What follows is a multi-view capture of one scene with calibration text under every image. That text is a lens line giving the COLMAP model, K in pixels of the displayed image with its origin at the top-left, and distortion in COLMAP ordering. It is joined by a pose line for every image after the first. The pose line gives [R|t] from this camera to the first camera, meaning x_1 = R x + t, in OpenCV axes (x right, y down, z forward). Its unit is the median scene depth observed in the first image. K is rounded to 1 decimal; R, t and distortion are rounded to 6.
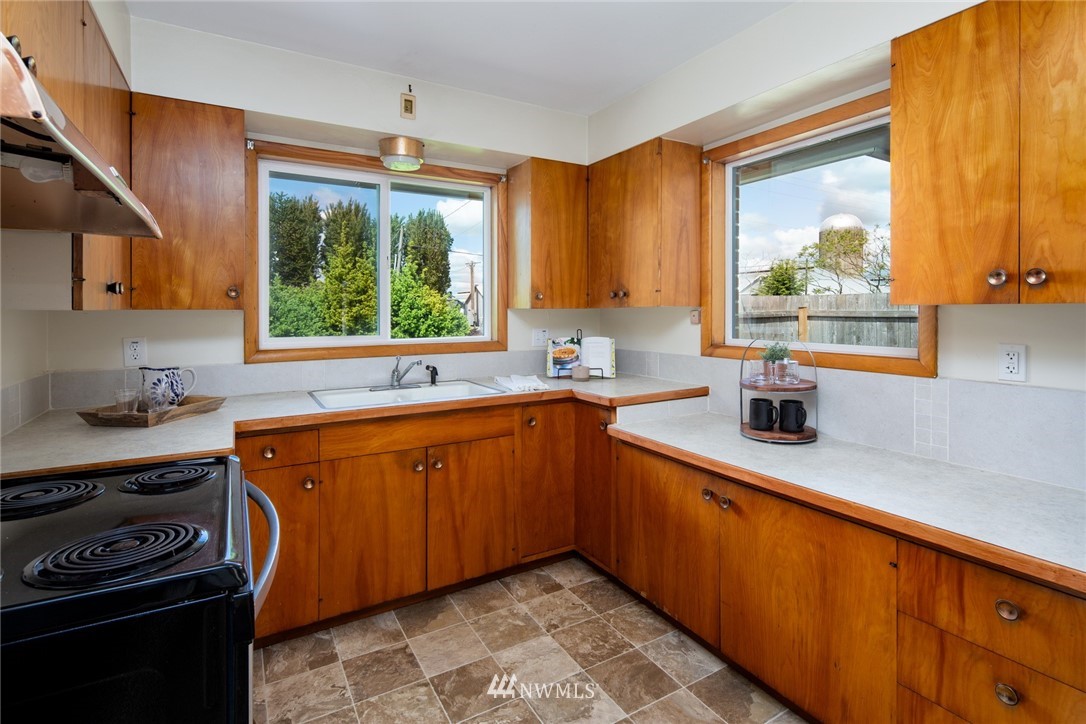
lens RADIAL K [[531.0, 0, 544.0], [0, 531.0, 314.4], [0, 0, 1]] dist [-0.000982, -0.000837]
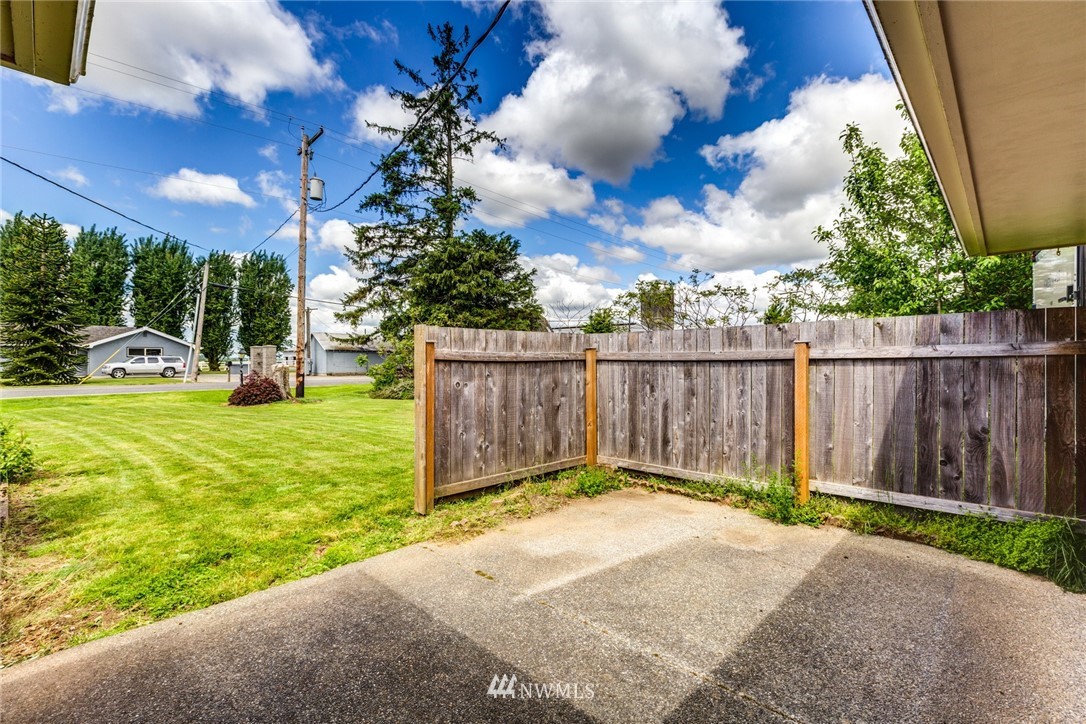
lens RADIAL K [[486.2, 0, 543.0], [0, 486.2, 362.0], [0, 0, 1]] dist [-0.000063, -0.000010]
pose [[0.961828, 0.002026, 0.273648, 0.039362], [-0.000740, 0.999988, -0.004802, 0.001720], [-0.273655, 0.004416, 0.961818, 0.057971]]
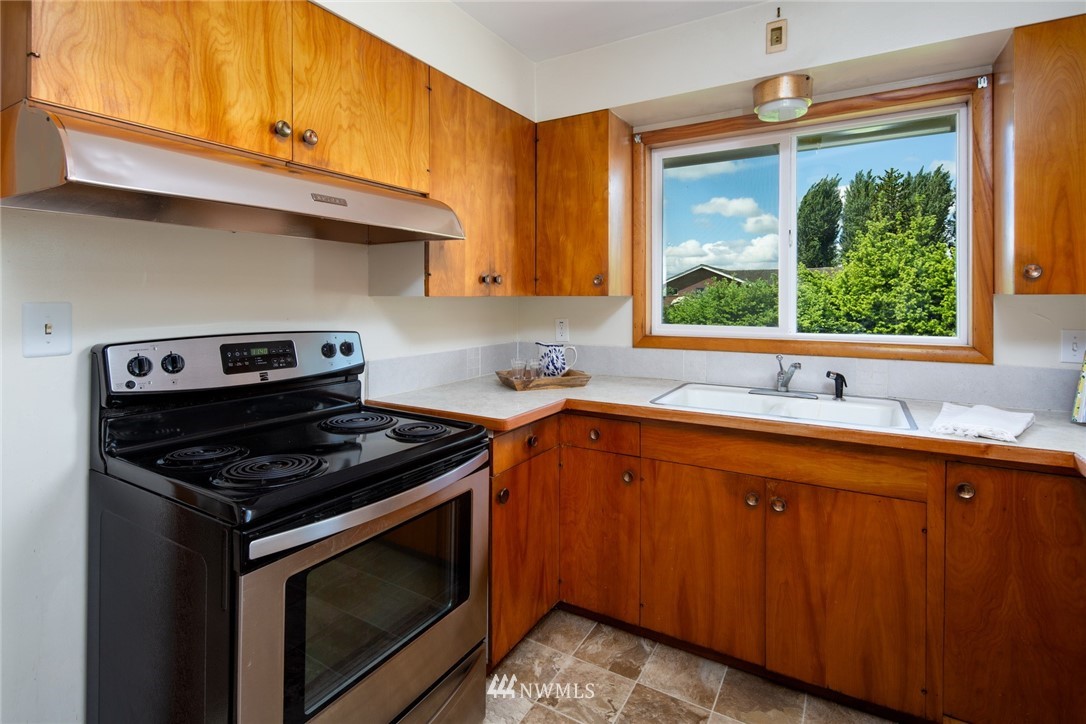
lens RADIAL K [[528.1, 0, 542.9], [0, 528.1, 296.7], [0, 0, 1]] dist [-0.001856, -0.001306]
pose [[0.482399, 0.000698, -0.875951, 0.296042], [-0.008784, 0.999953, -0.004041, -0.002043], [0.875907, 0.009644, 0.482383, 0.371416]]
